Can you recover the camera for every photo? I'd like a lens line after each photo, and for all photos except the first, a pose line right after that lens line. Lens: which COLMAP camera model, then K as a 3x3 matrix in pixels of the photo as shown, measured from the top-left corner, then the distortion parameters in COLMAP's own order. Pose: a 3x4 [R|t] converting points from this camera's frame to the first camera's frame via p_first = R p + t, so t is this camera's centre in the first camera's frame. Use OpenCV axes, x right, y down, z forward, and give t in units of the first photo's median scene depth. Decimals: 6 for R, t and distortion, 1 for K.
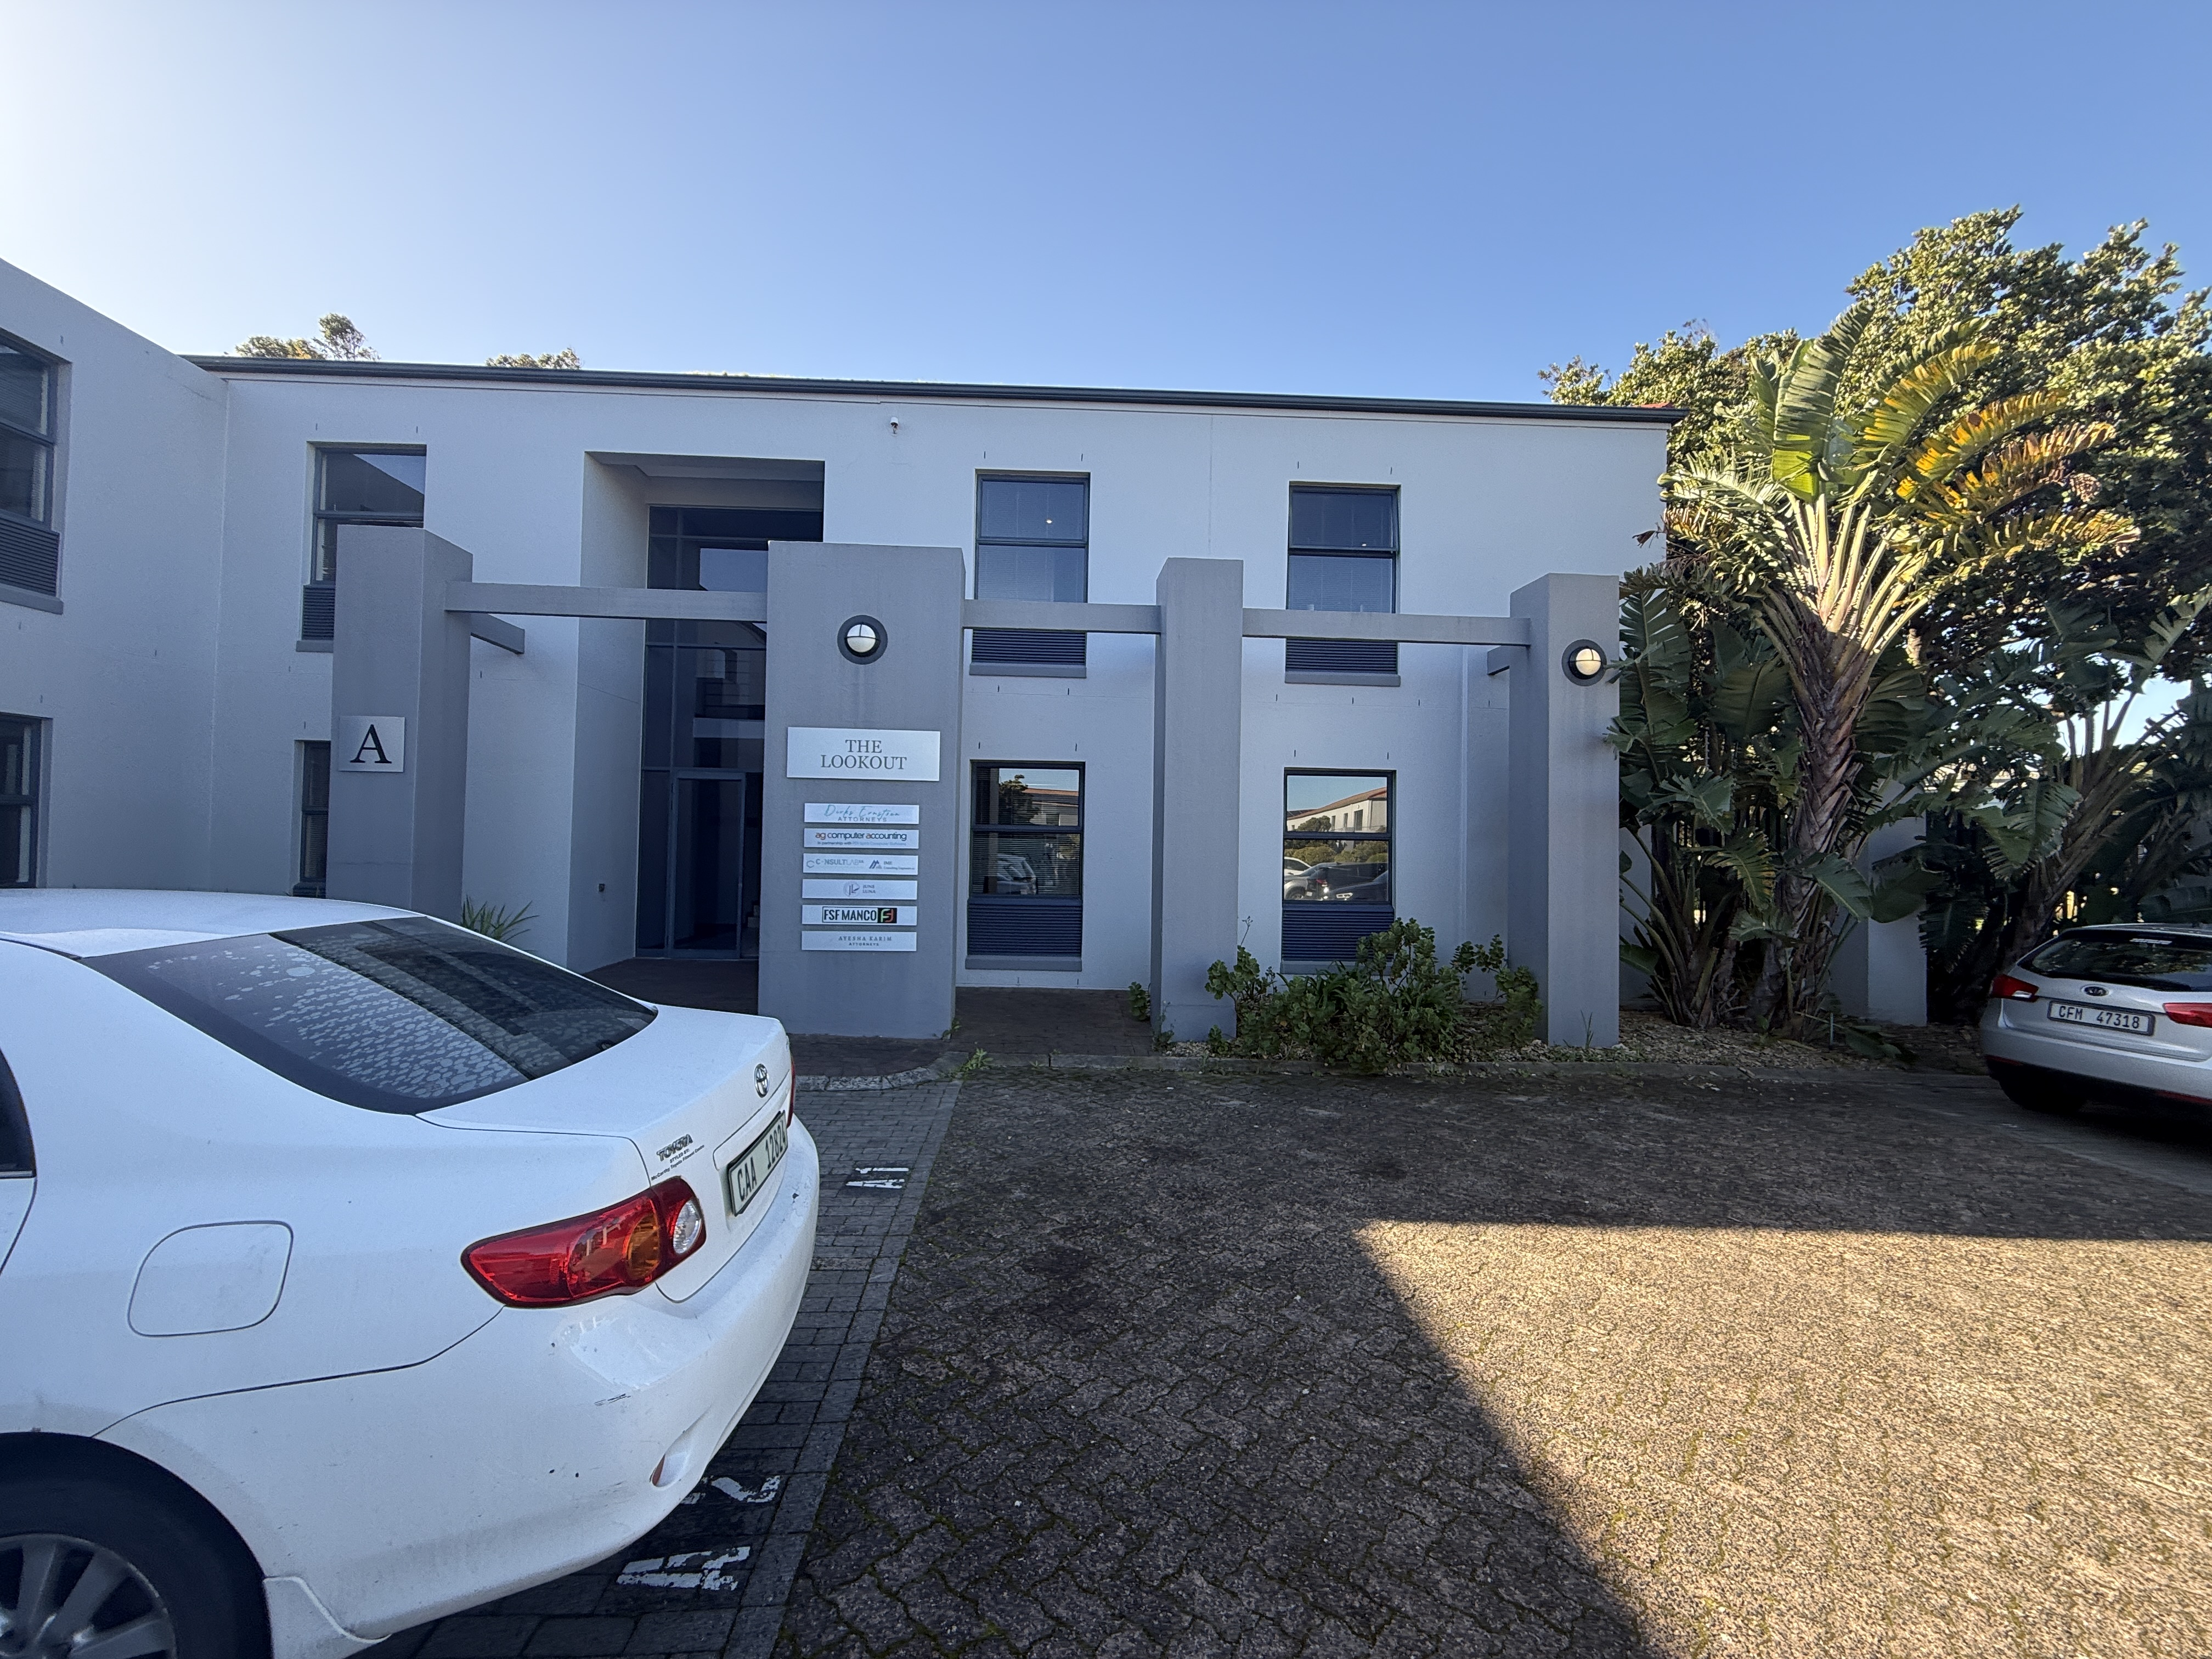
lens RADIAL K [[880.3, 0, 1105.1], [0, 880.3, 832.8], [0, 0, 1]] dist [-0.000887, -0.000156]
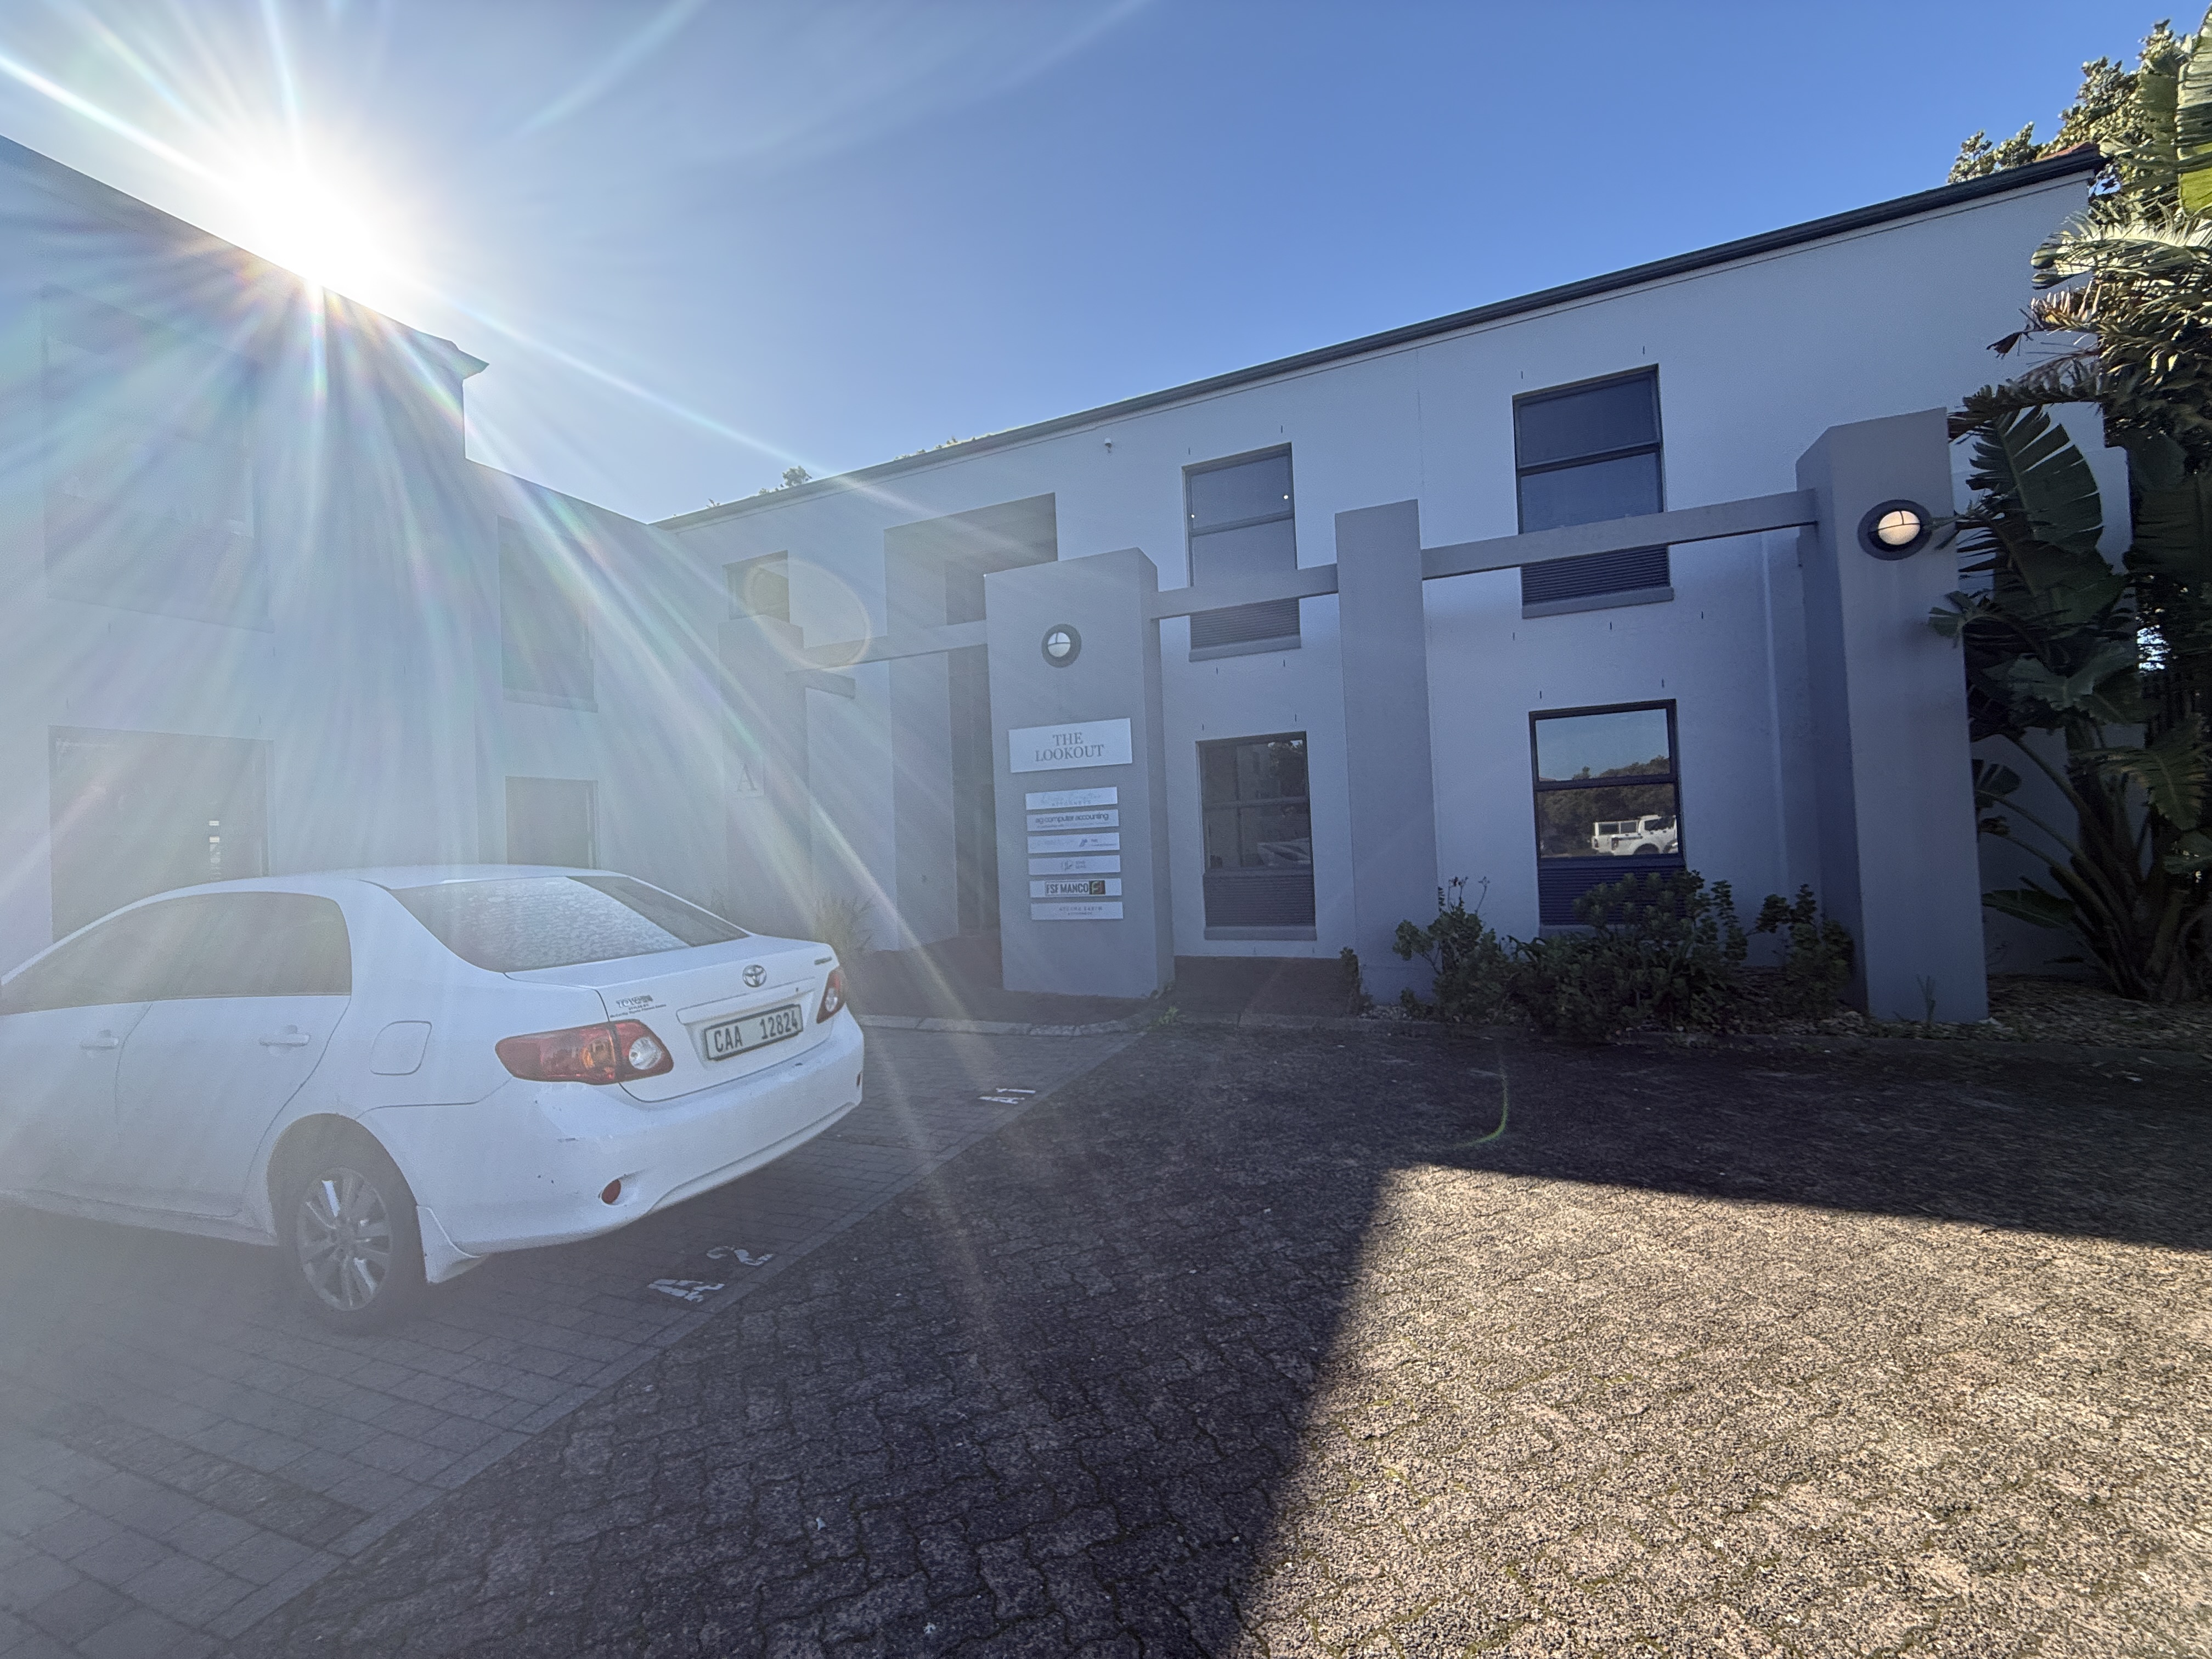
lens RADIAL K [[880.3, 0, 1092.5], [0, 880.3, 830.7], [0, 0, 1]] dist [-0.000887, -0.000156]
pose [[0.902752, -0.067372, -0.424852, 0.237086], [0.070284, 0.997488, -0.008835, 0.032695], [0.424380, -0.021884, 0.905220, -0.014657]]
